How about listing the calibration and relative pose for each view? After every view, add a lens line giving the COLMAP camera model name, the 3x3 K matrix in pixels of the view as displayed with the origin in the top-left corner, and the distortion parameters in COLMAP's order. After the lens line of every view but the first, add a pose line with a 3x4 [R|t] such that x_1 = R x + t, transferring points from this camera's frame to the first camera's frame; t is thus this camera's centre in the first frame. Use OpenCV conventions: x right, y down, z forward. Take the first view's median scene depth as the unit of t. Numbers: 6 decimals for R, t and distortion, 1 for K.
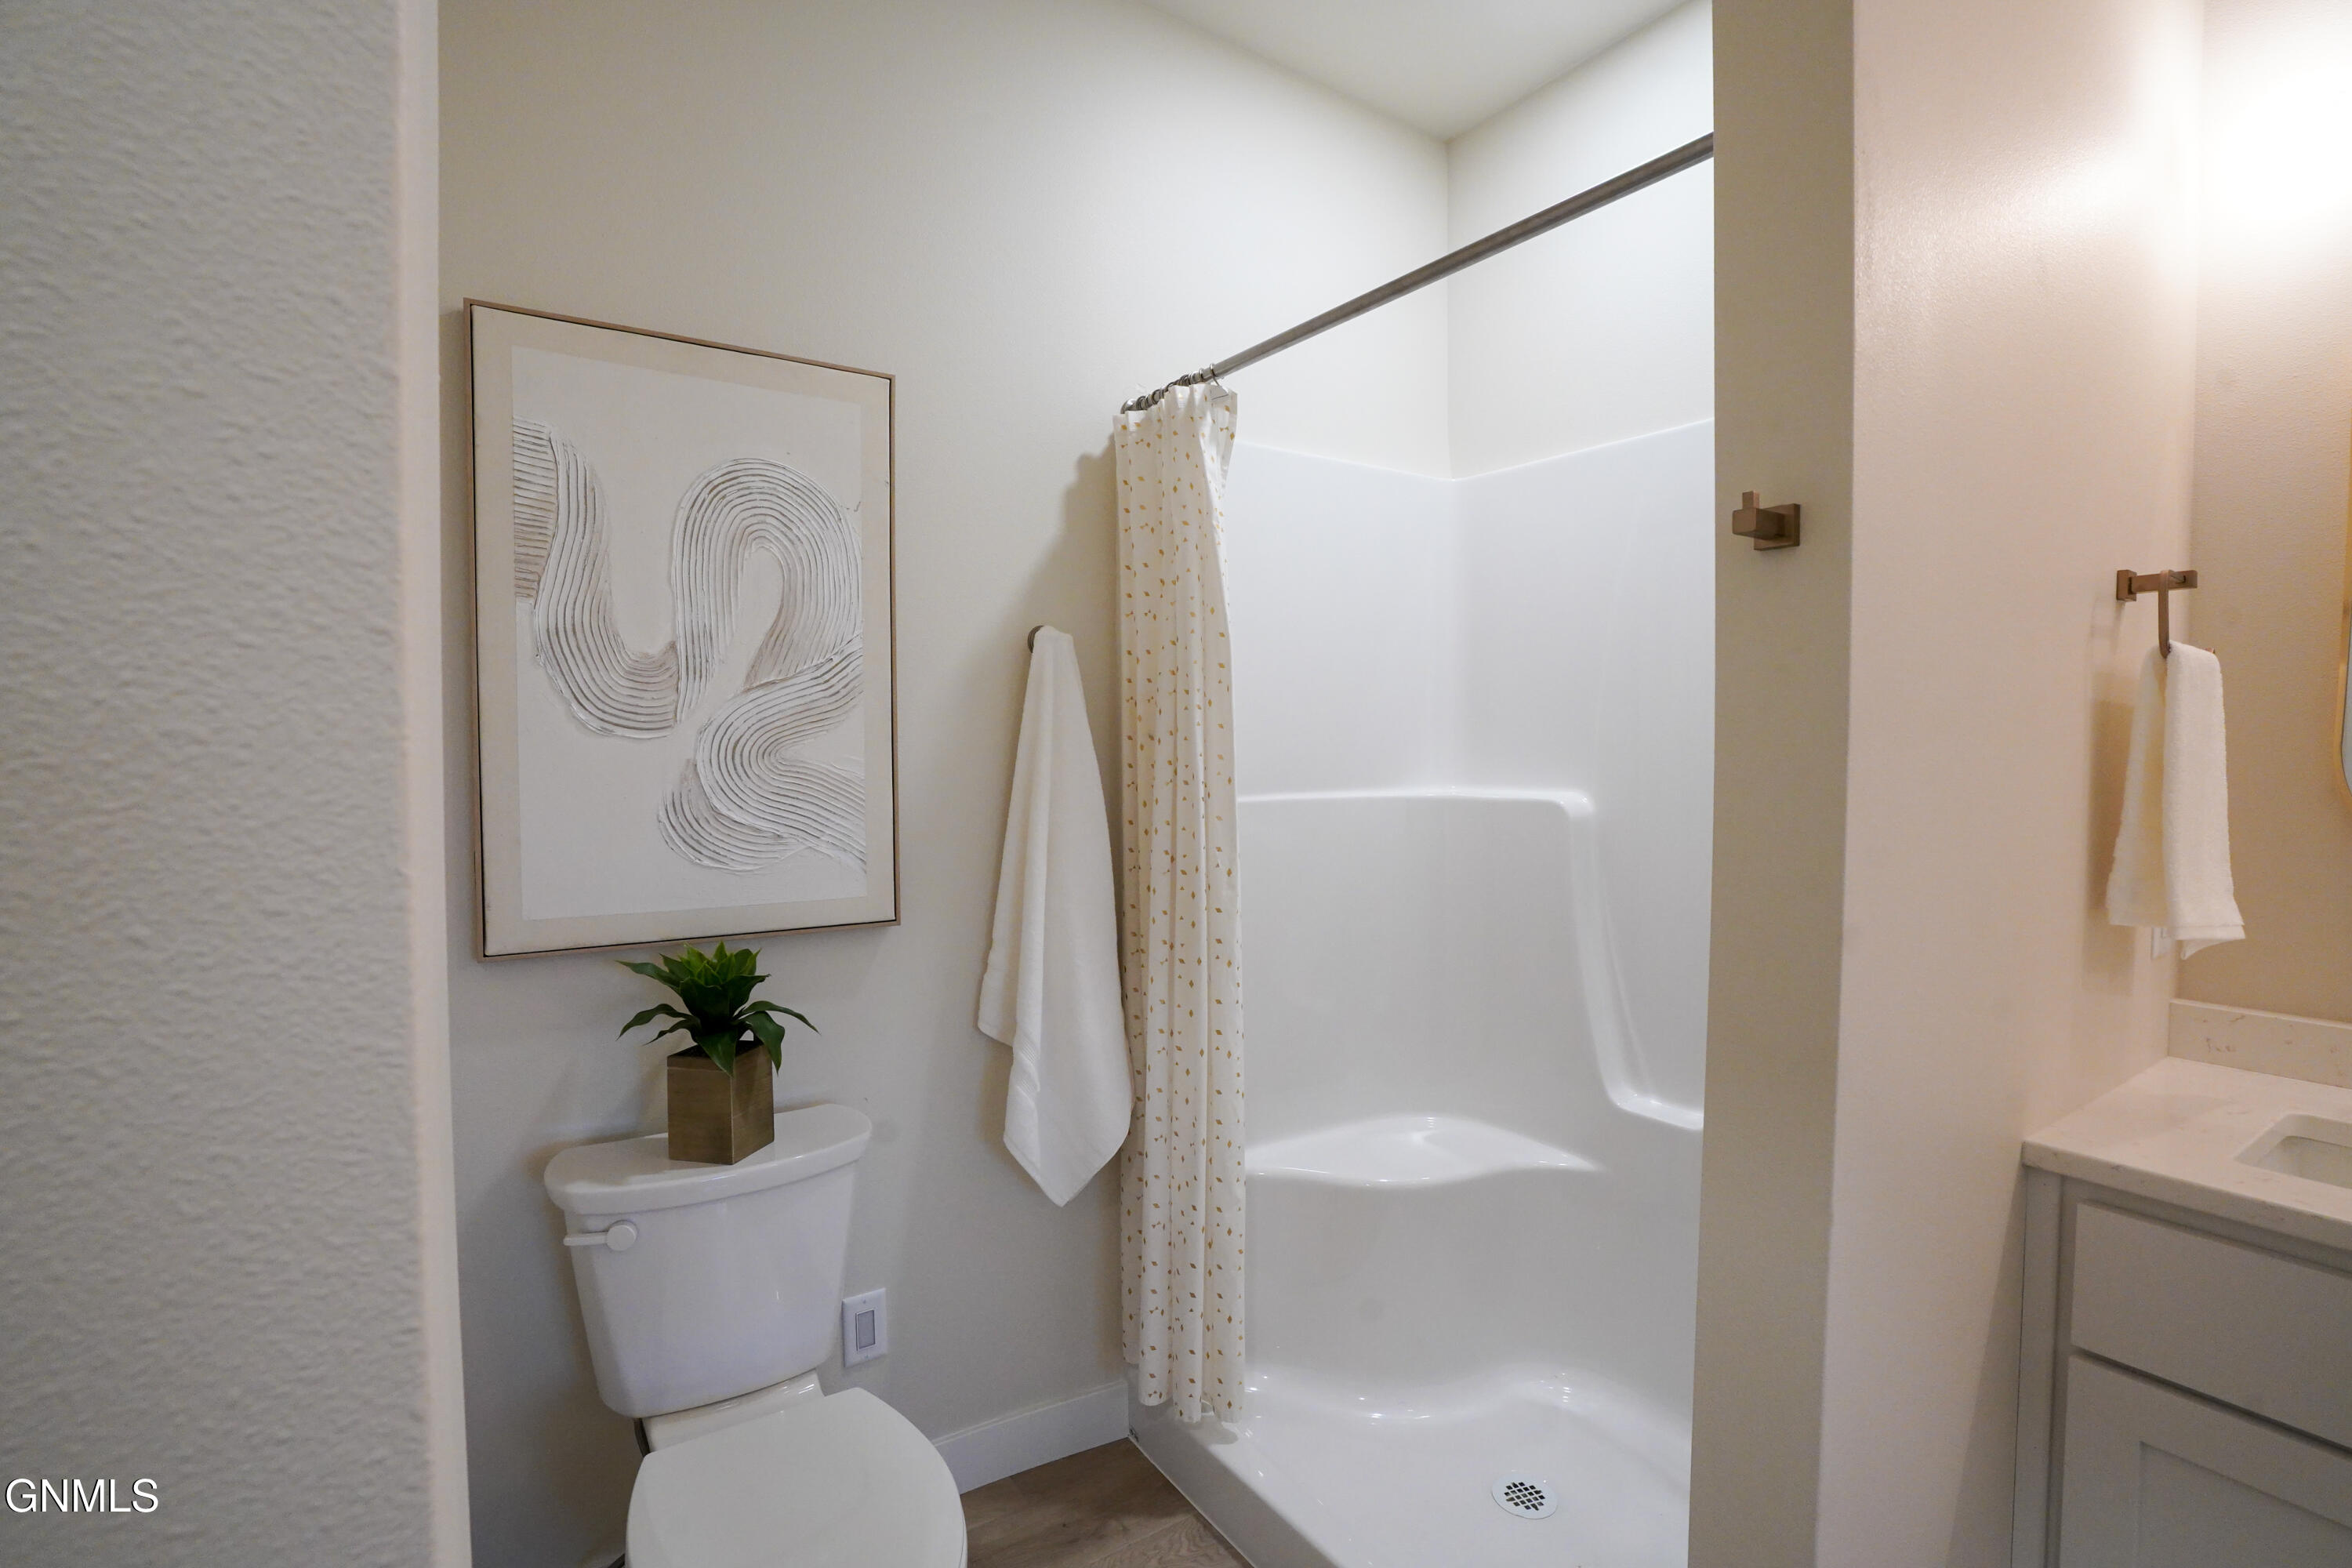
lens RADIAL K [[1088.2, 0, 1191.2], [0, 1088.2, 782.8], [0, 0, 1]] dist [-0.050857, 0.017002]
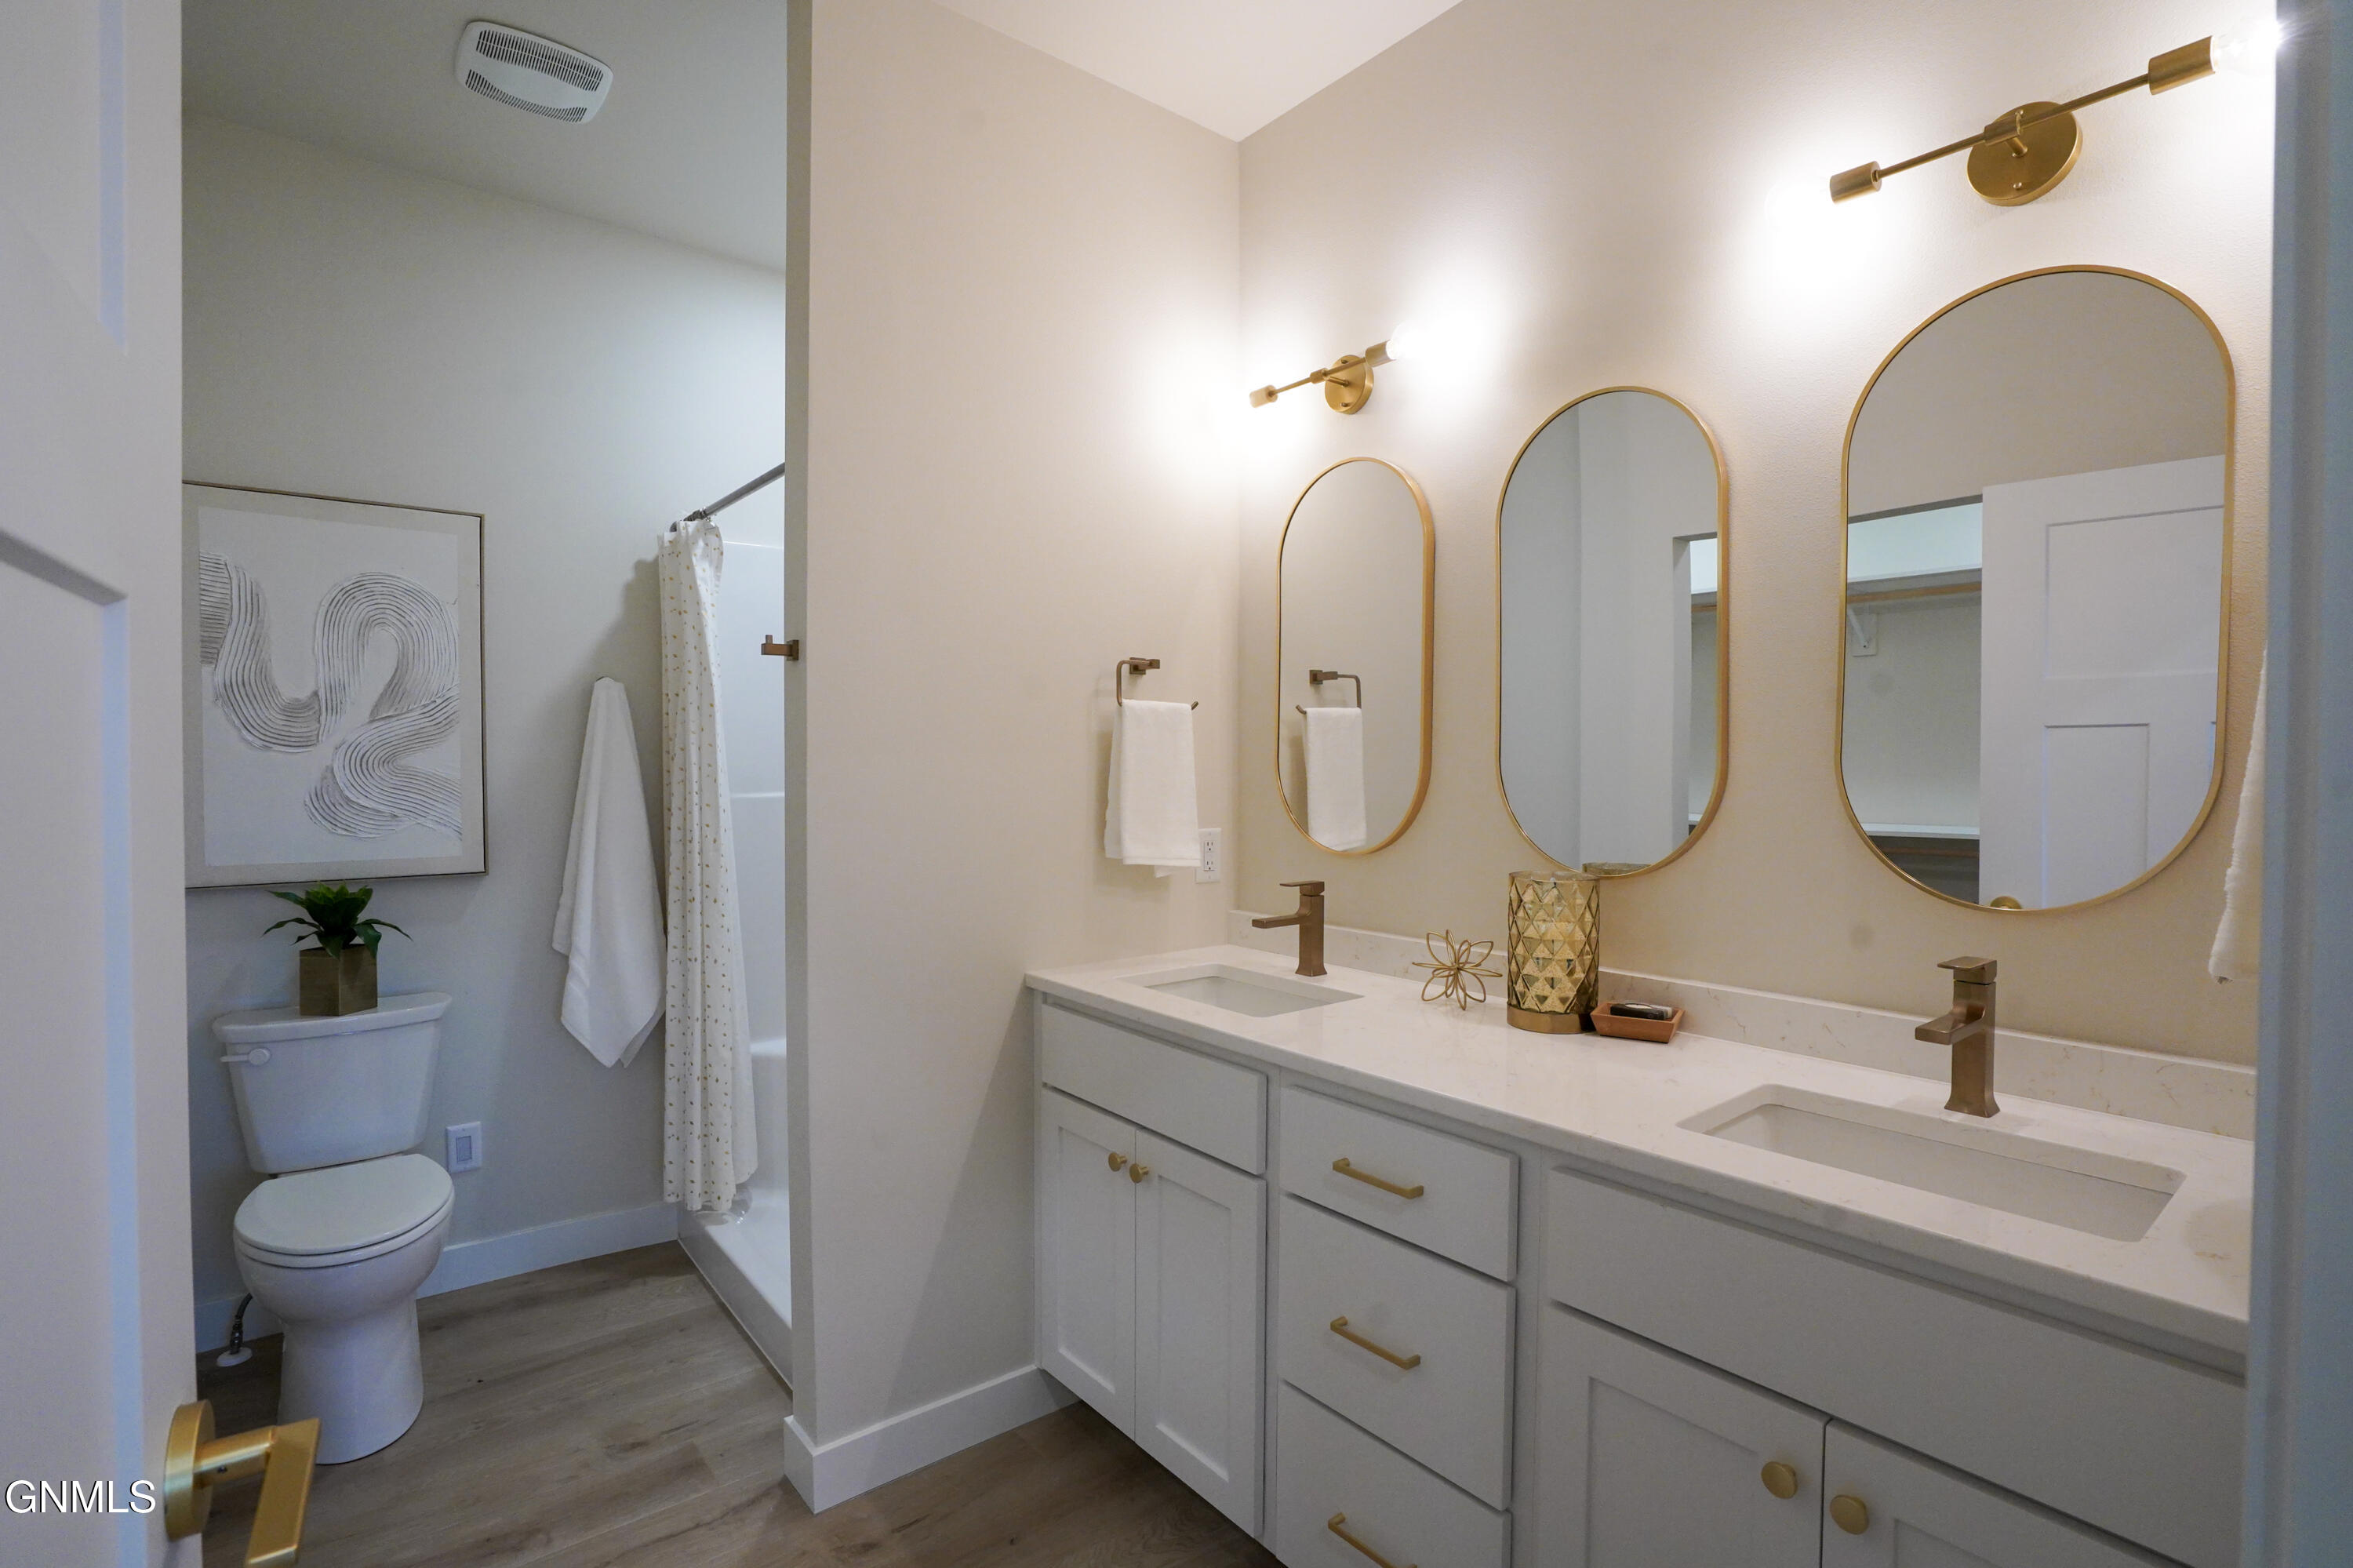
lens RADIAL K [[1088.7, 0, 1186.3], [0, 1088.7, 781.3], [0, 0, 1]] dist [-0.050857, 0.017002]
pose [[0.996110, 0.000442, 0.088121, 0.612423], [0.000804, 0.999900, -0.014112, 0.022736], [-0.088118, 0.014128, 0.996010, -0.615600]]
